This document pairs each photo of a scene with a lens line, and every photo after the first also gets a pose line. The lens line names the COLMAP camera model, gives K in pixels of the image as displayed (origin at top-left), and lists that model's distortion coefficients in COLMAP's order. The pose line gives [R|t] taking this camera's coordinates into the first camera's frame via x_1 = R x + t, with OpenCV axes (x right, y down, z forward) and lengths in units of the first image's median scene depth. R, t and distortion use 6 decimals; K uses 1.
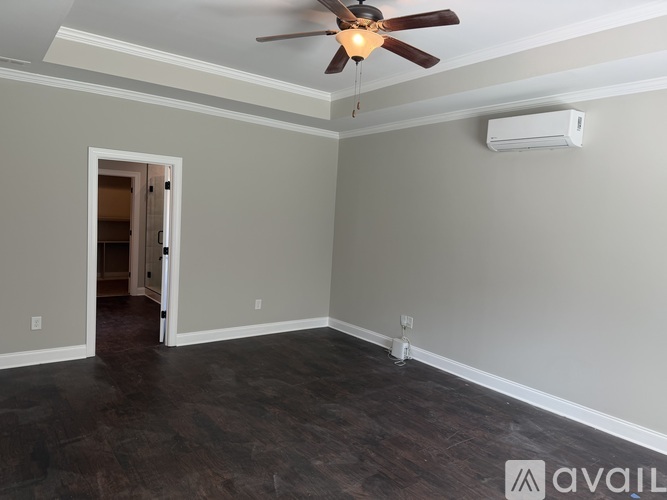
lens RADIAL K [[470.9, 0, 327.1], [0, 470.9, 249.4], [0, 0, 1]] dist [0.039920, -0.055225]
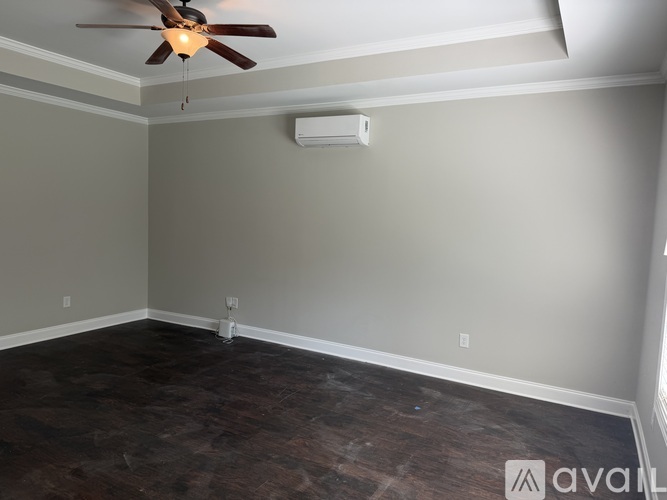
lens RADIAL K [[470.9, 0, 333.2], [0, 470.9, 252.2], [0, 0, 1]] dist [0.039920, -0.055225]
pose [[0.911495, -0.055520, 0.407547, -0.071209], [0.043509, 0.998304, 0.038689, 0.010244], [-0.409004, -0.017533, 0.912364, -0.098173]]
